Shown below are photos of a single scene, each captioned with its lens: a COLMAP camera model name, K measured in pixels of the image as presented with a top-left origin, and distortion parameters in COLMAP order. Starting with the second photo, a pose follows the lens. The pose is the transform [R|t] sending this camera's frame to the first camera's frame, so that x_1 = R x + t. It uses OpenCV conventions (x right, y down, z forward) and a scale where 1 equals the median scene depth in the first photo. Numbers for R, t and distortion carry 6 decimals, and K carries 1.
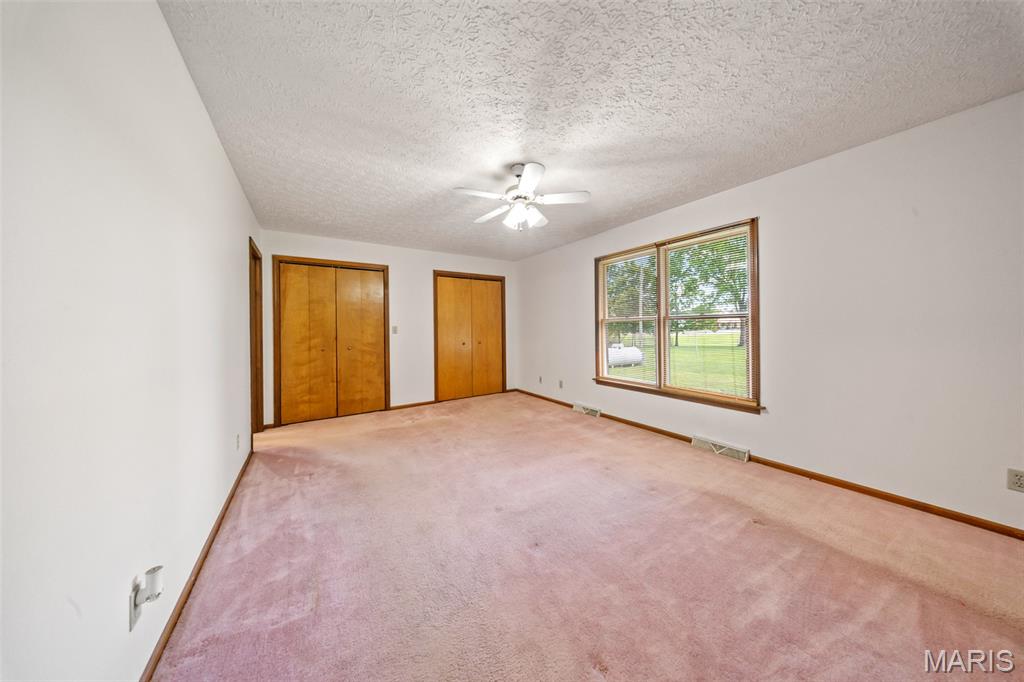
lens RADIAL K [[309.5, 0, 512.0], [0, 309.5, 326.3], [0, 0, 1]] dist [0.000604, -0.000001]
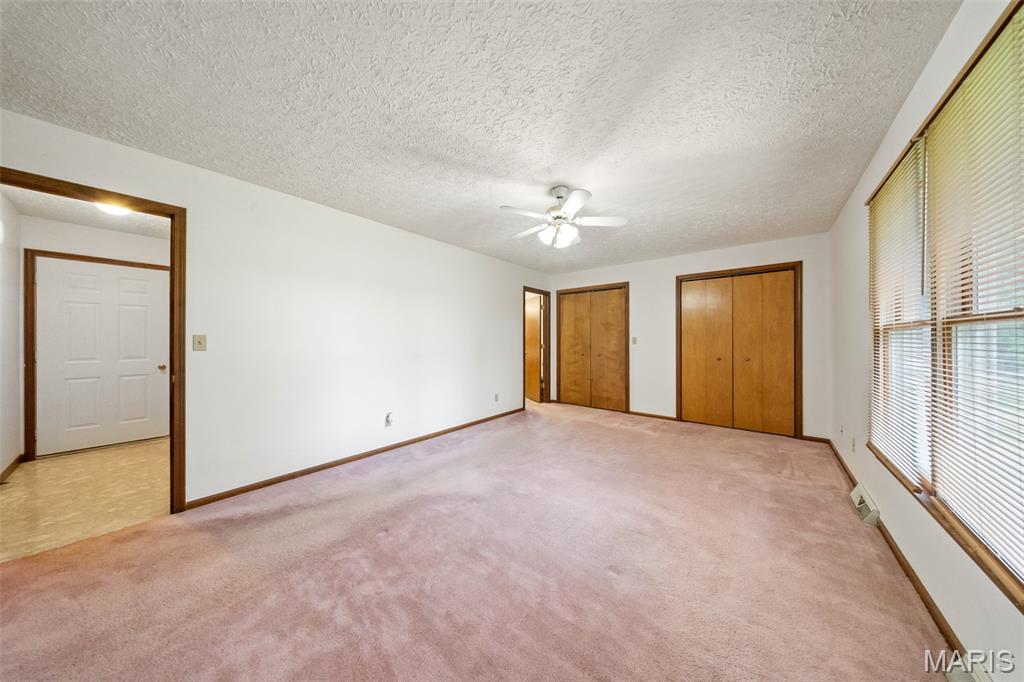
lens RADIAL K [[309.3, 0, 512.6], [0, 309.3, 334.9], [0, 0, 1]] dist [-0.000809, -0.000043]
pose [[0.296167, -0.002541, -0.955133, 0.598038], [0.000641, 0.999997, -0.002461, -0.006074], [0.955136, 0.000116, 0.296168, 0.320917]]
